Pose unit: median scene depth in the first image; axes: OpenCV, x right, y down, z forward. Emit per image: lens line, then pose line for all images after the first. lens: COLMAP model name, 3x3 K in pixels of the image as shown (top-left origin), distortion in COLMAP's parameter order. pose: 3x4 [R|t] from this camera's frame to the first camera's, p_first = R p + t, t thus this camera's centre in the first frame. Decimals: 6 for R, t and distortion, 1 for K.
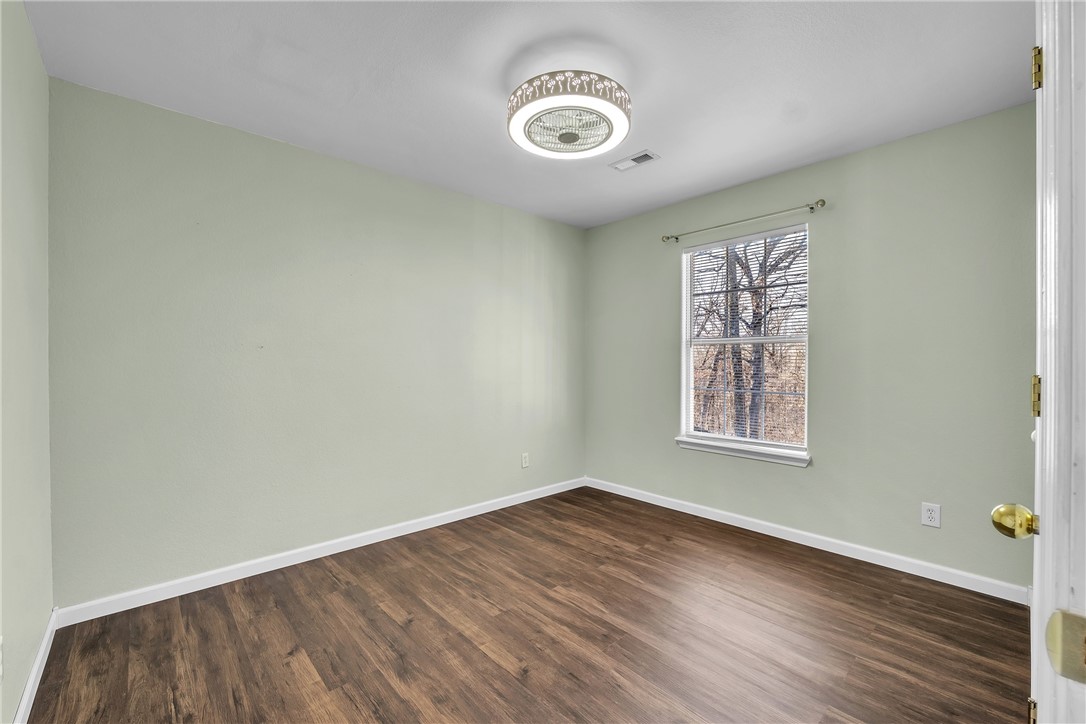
lens RADIAL K [[451.8, 0, 543.0], [0, 451.8, 362.0], [0, 0, 1]] dist [-0.014601, 0.000175]
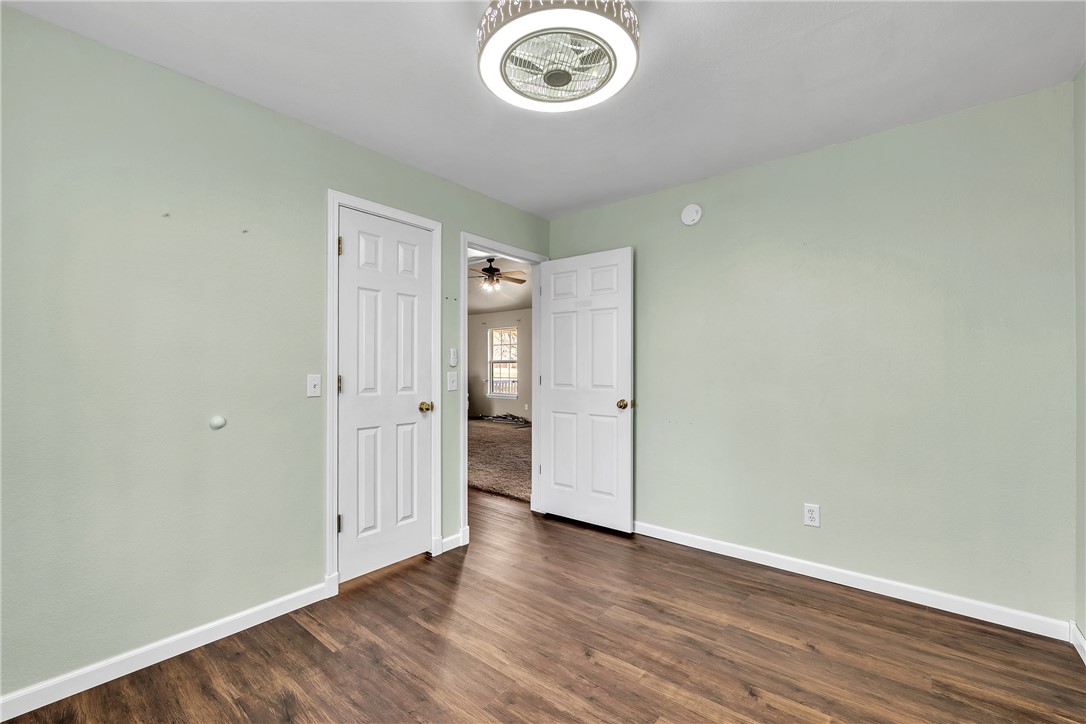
lens RADIAL K [[451.8, 0, 543.0], [0, 451.8, 362.0], [0, 0, 1]] dist [-0.014601, 0.000175]
pose [[-0.989404, 0.000321, -0.145187, 0.214670], [0.001196, 0.999982, -0.005942, -0.013324], [0.145183, -0.006053, -0.989386, 1.958090]]
